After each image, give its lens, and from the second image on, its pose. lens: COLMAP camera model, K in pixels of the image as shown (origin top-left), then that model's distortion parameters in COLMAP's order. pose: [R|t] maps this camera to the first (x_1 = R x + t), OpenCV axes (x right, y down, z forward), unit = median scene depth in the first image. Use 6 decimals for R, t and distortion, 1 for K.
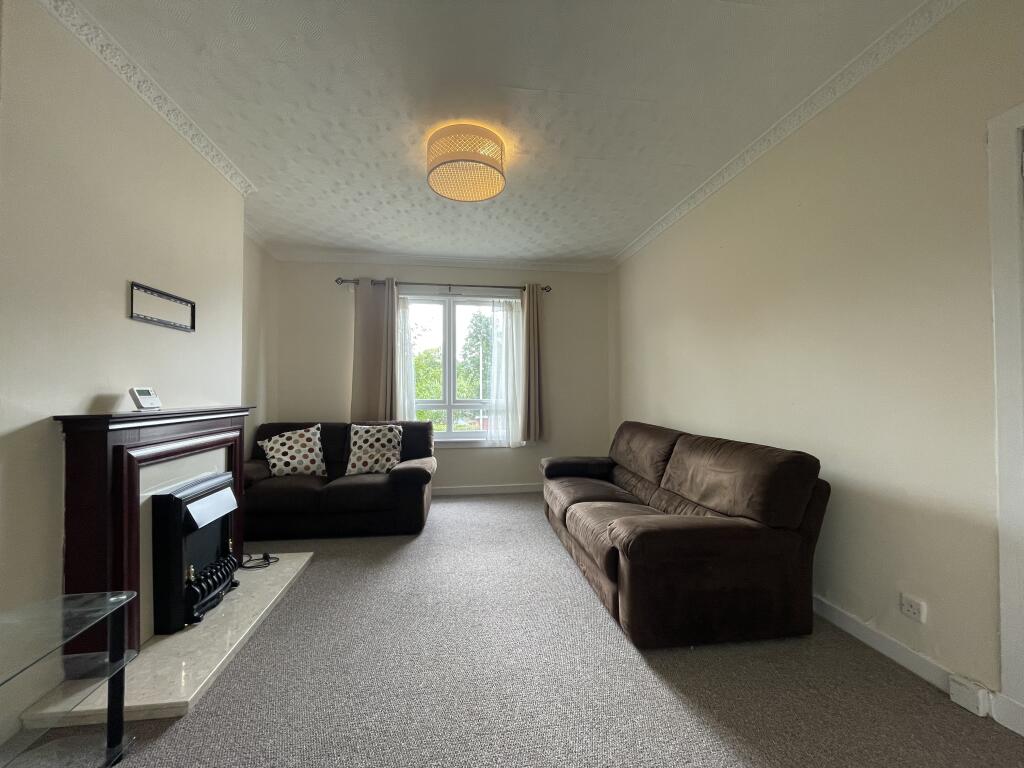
lens RADIAL K [[417.4, 0, 509.3], [0, 417.4, 379.6], [0, 0, 1]] dist [0.008179, -0.000537]
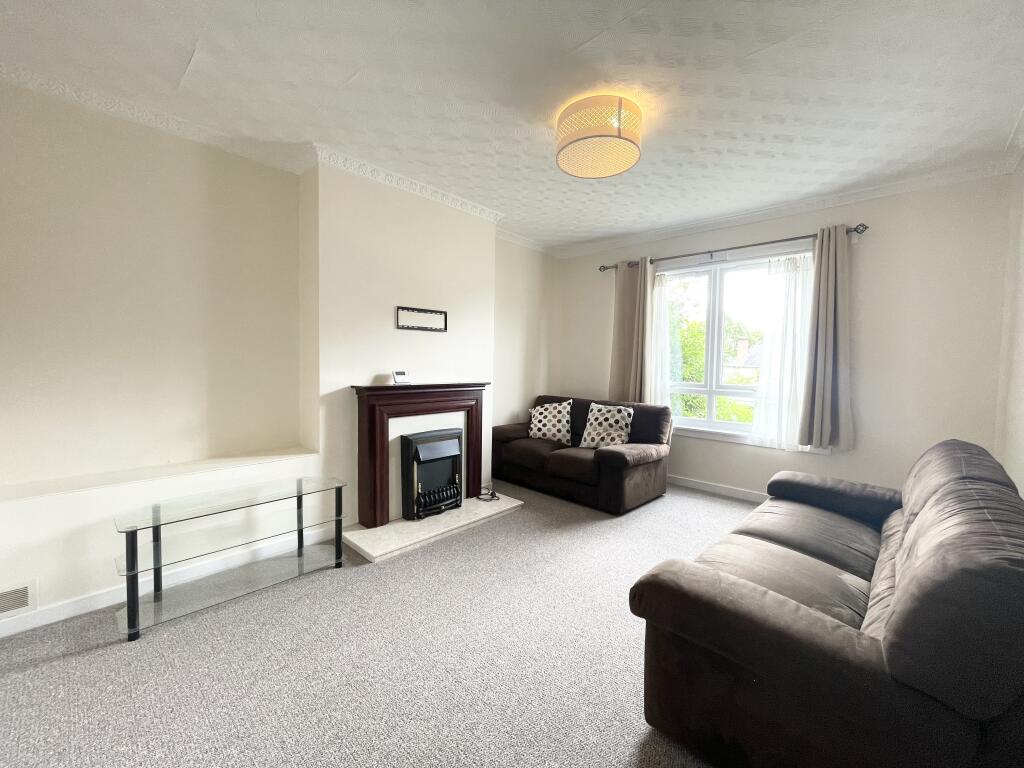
lens RADIAL K [[417.4, 0, 514.6], [0, 417.4, 379.8], [0, 0, 1]] dist [0.008179, -0.000537]
pose [[0.622269, 0.048922, -0.781273, 0.363206], [0.003785, 0.997845, 0.065499, -0.025914], [0.782794, -0.043715, 0.620743, 0.169036]]
